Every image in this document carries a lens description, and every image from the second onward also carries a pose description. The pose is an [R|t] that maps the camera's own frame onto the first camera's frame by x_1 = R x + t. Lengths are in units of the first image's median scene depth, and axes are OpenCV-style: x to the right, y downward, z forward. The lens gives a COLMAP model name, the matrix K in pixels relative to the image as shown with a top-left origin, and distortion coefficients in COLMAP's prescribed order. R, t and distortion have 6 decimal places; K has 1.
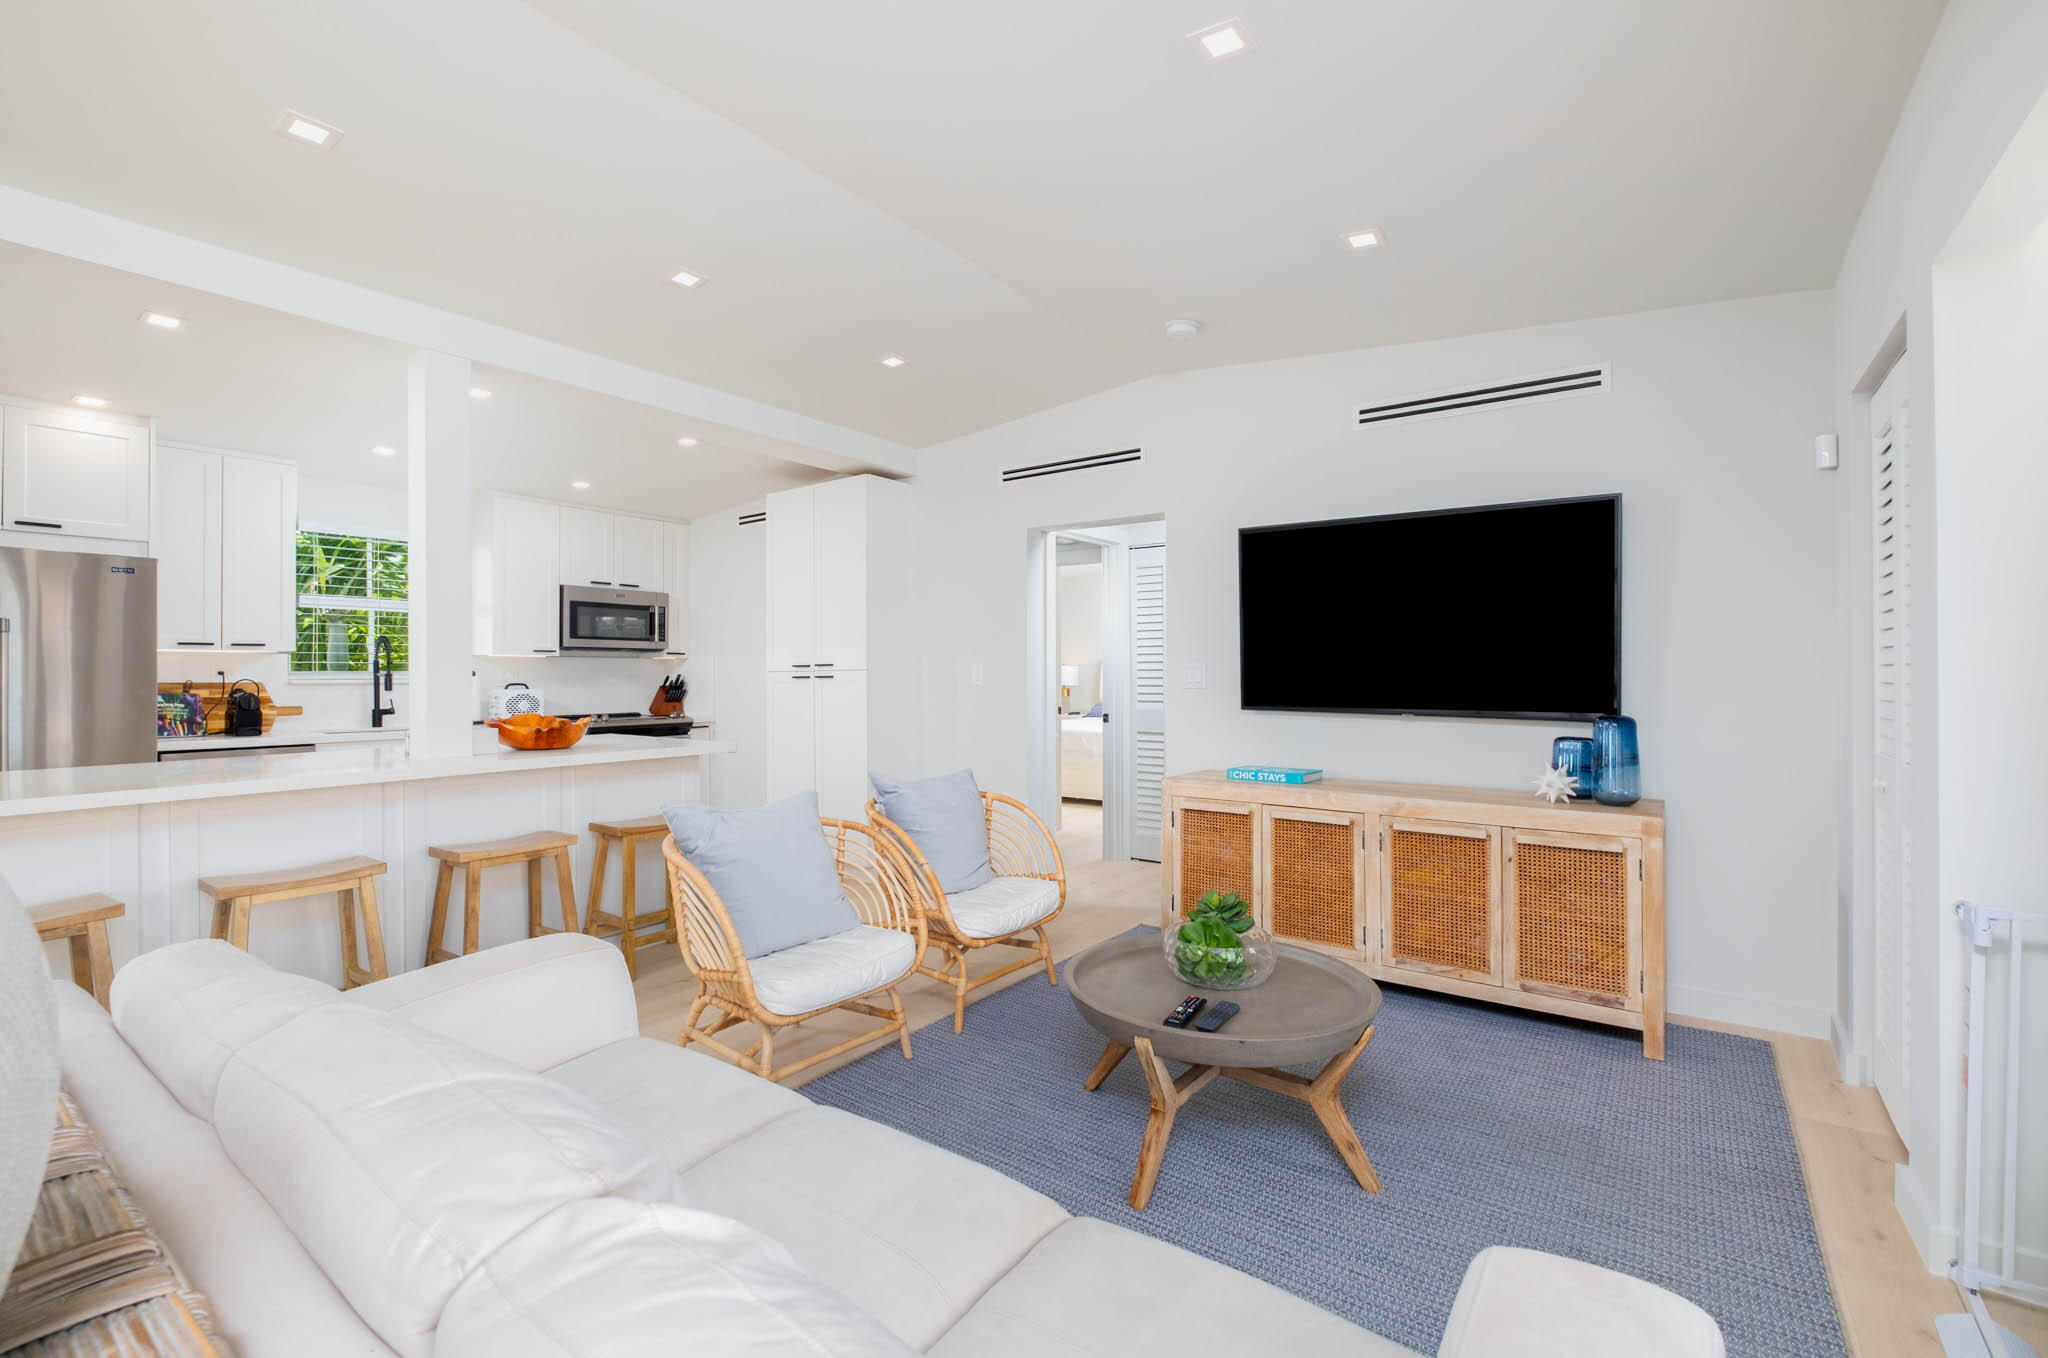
lens RADIAL K [[887.0, 0, 1020.6], [0, 887.0, 665.1], [0, 0, 1]] dist [0.000836, -0.006327]
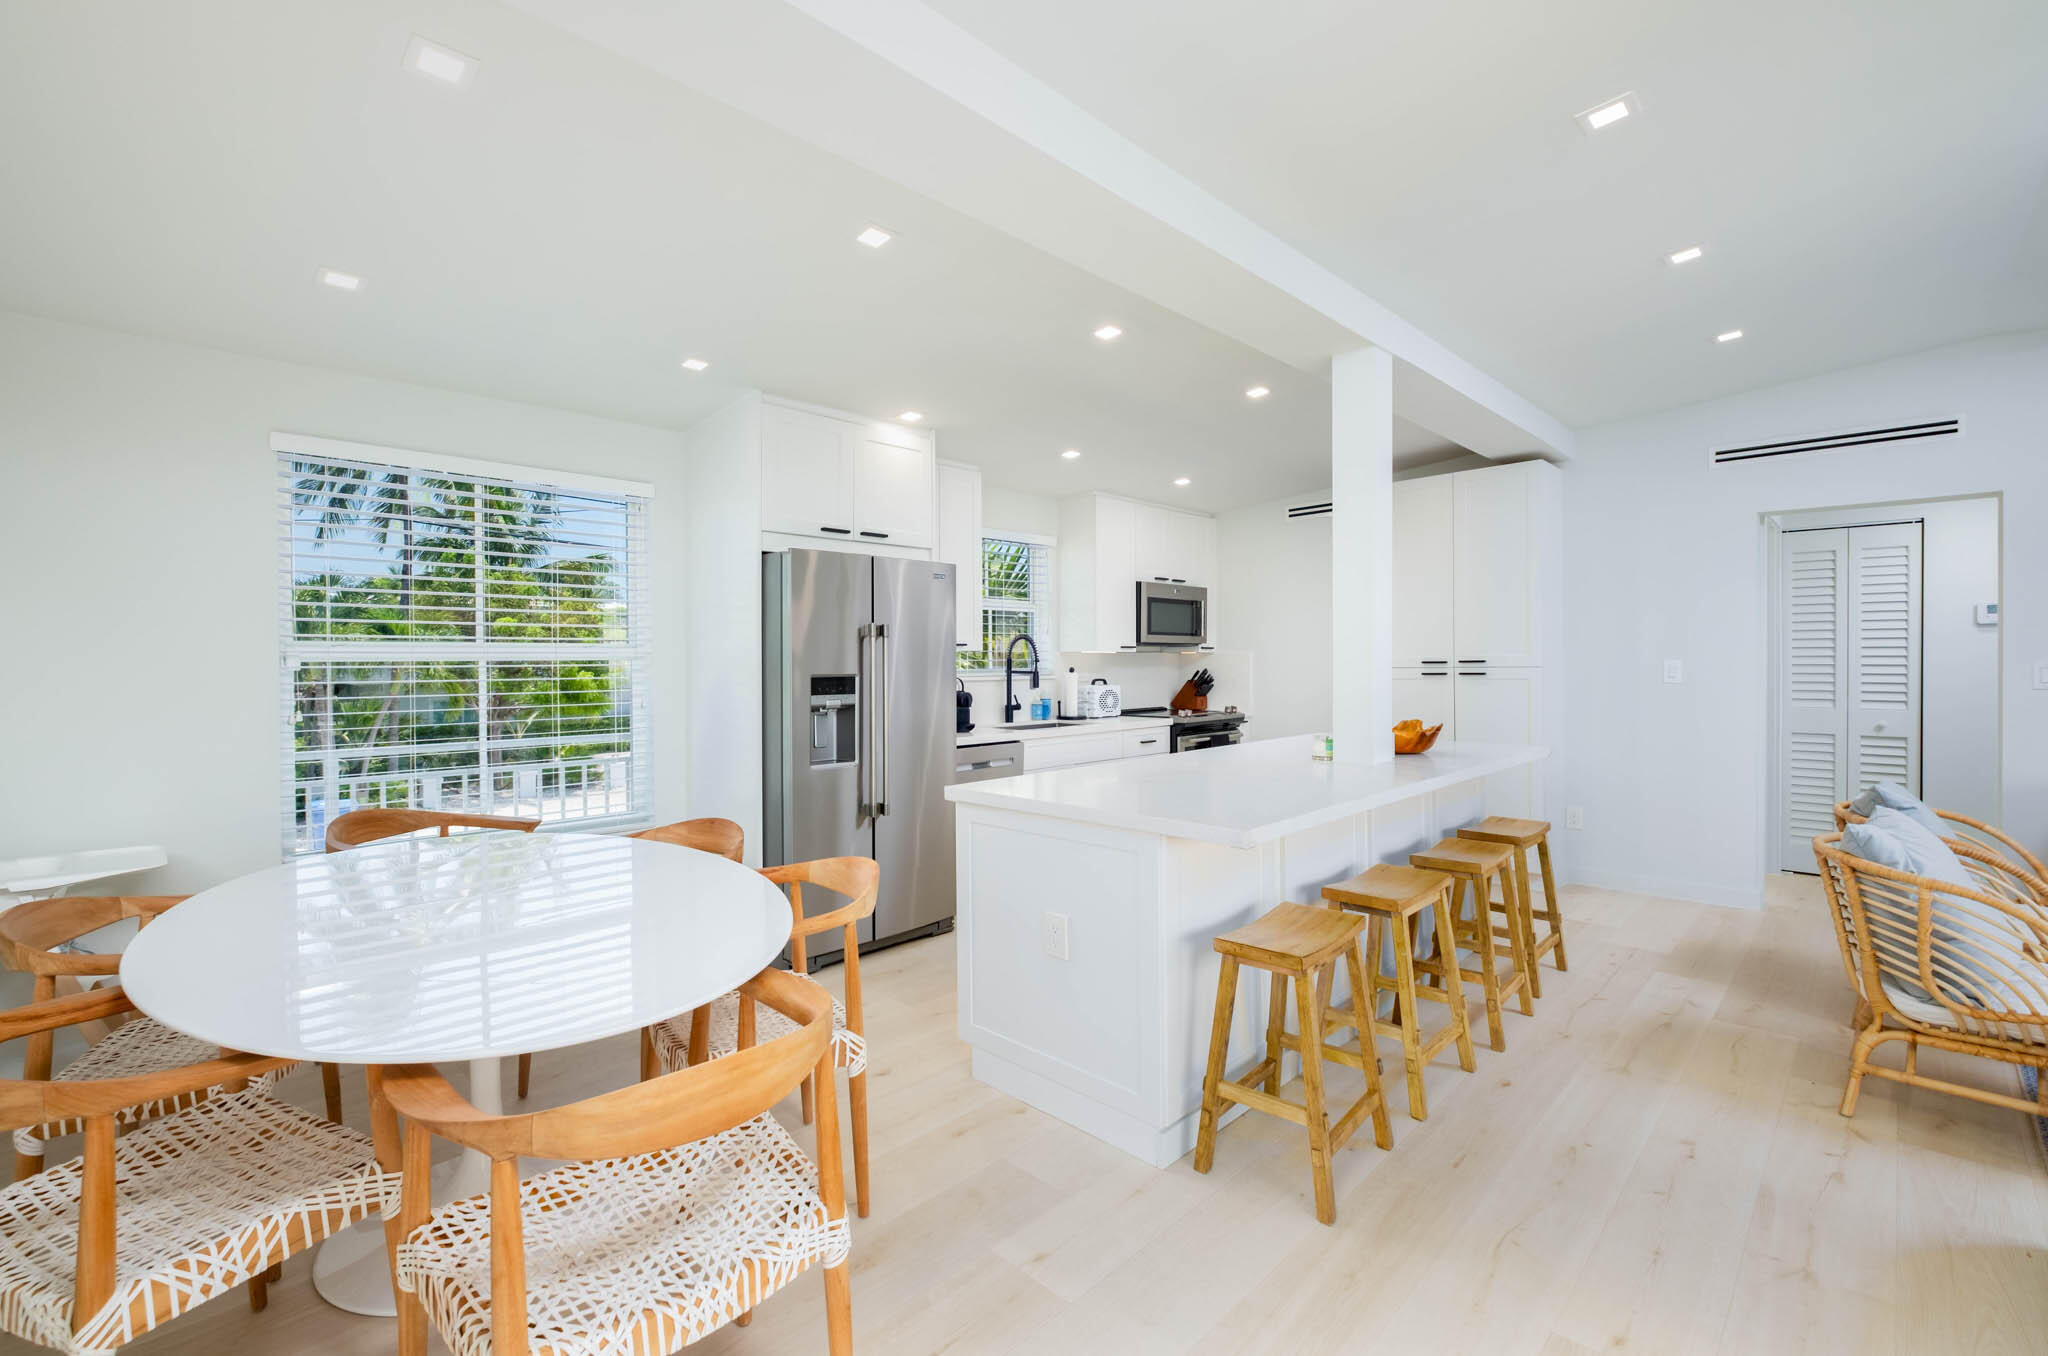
lens RADIAL K [[887.0, 0, 1020.6], [0, 887.0, 664.1], [0, 0, 1]] dist [0.000836, -0.006327]
pose [[0.988821, -0.000770, -0.149107, -0.735534], [0.002936, 0.999893, 0.014307, -0.016271], [0.149080, -0.014585, 0.988718, -0.024302]]
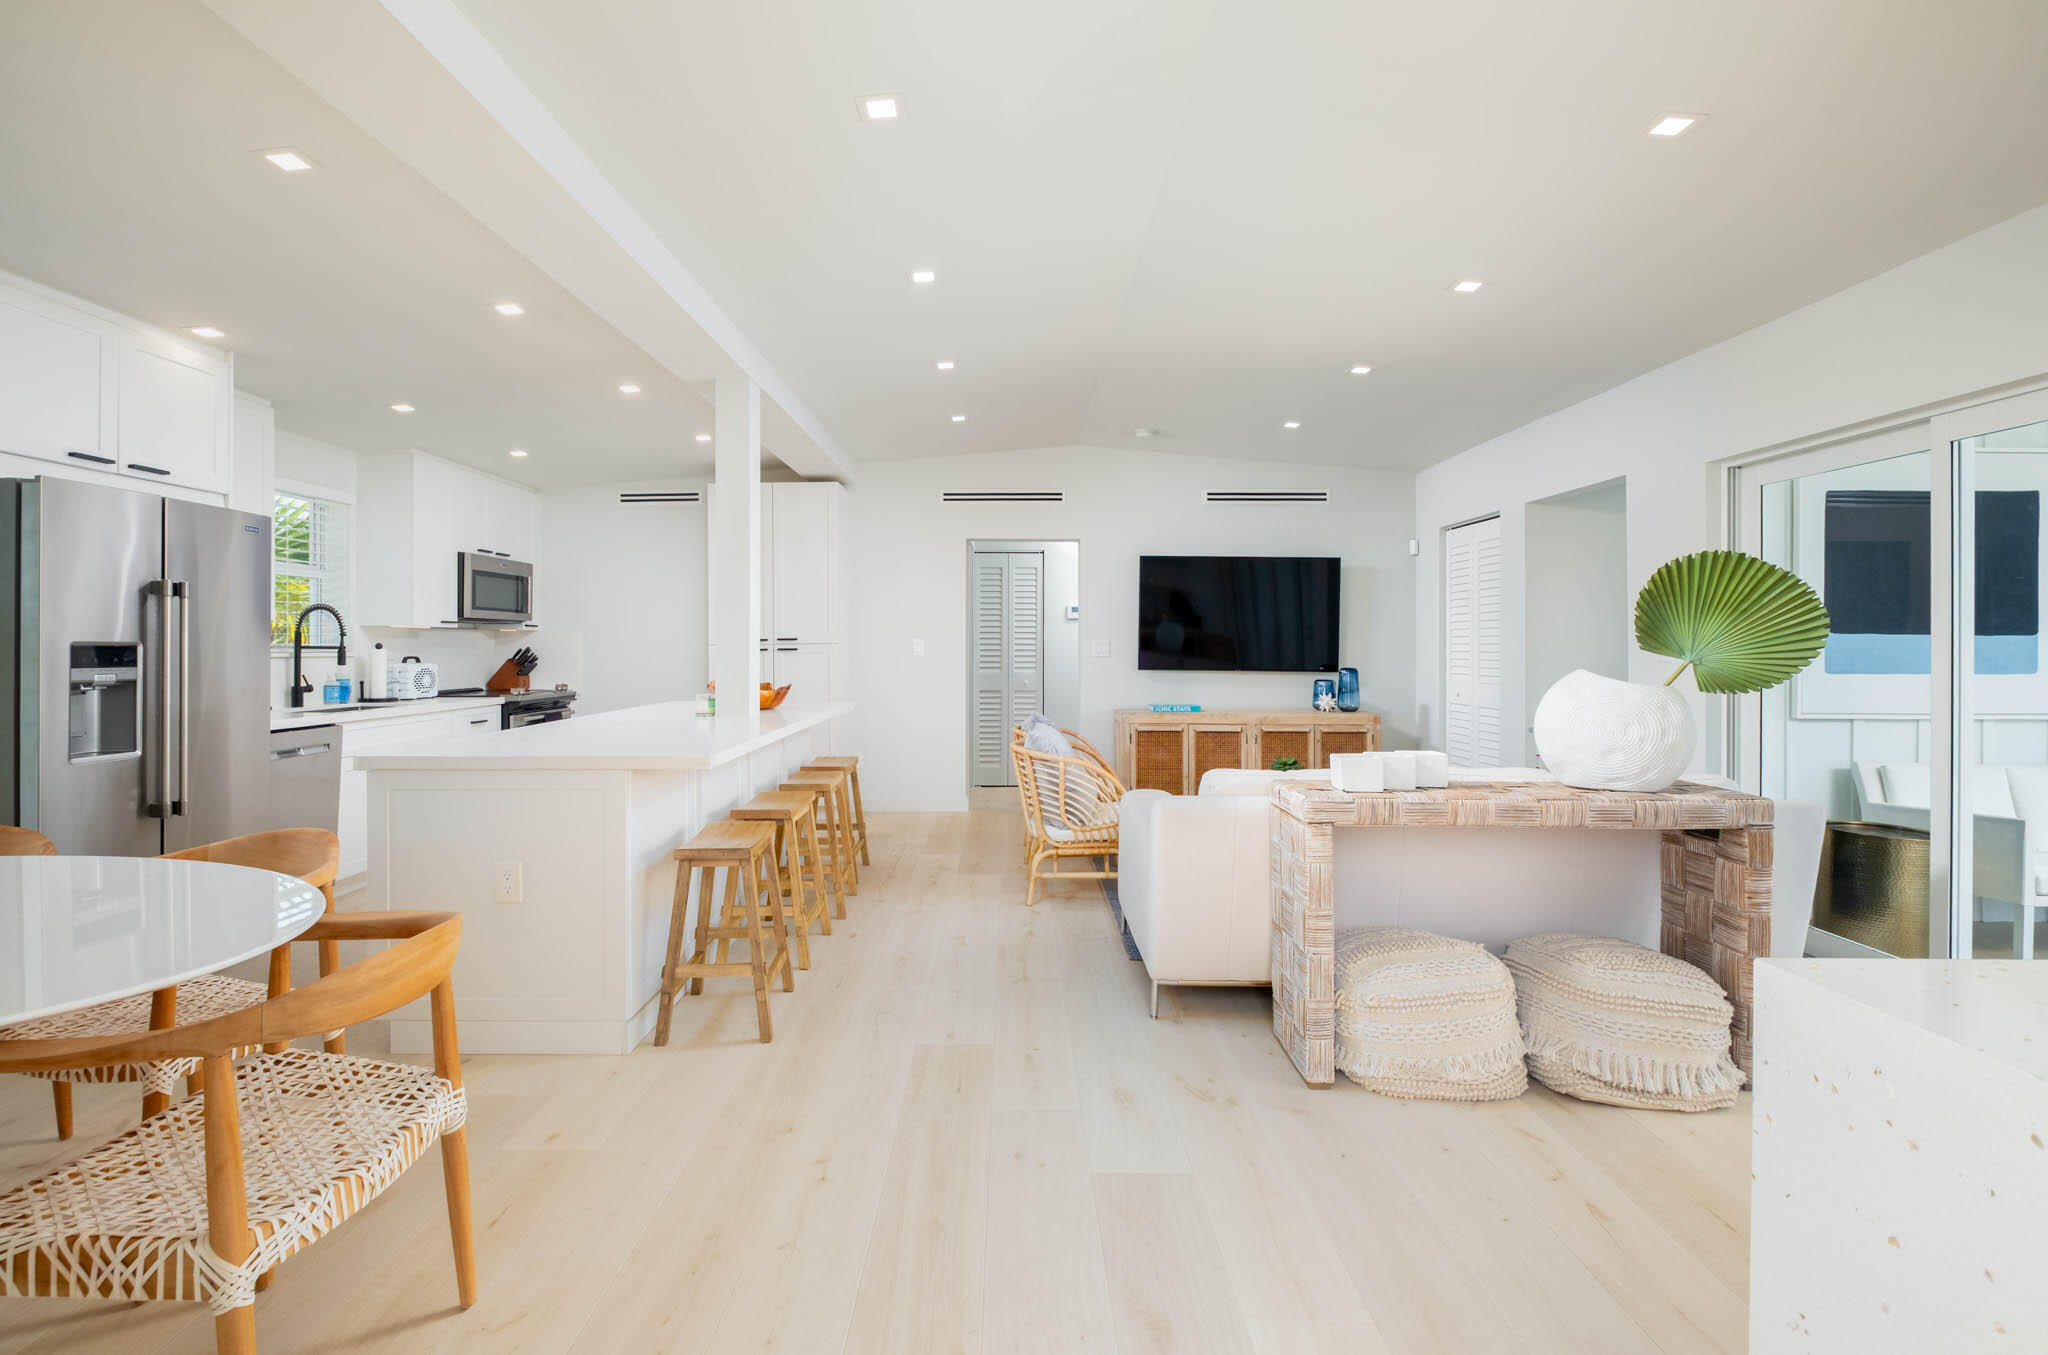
lens RADIAL K [[894.6, 0, 1004.9], [0, 894.6, 648.5], [0, 0, 1]] dist [-0.000059, -0.000086]
pose [[0.811659, 0.001213, 0.584130, -0.888309], [-0.007144, 0.999944, 0.007851, 0.000753], [-0.584087, -0.010546, 0.811622, -0.161049]]
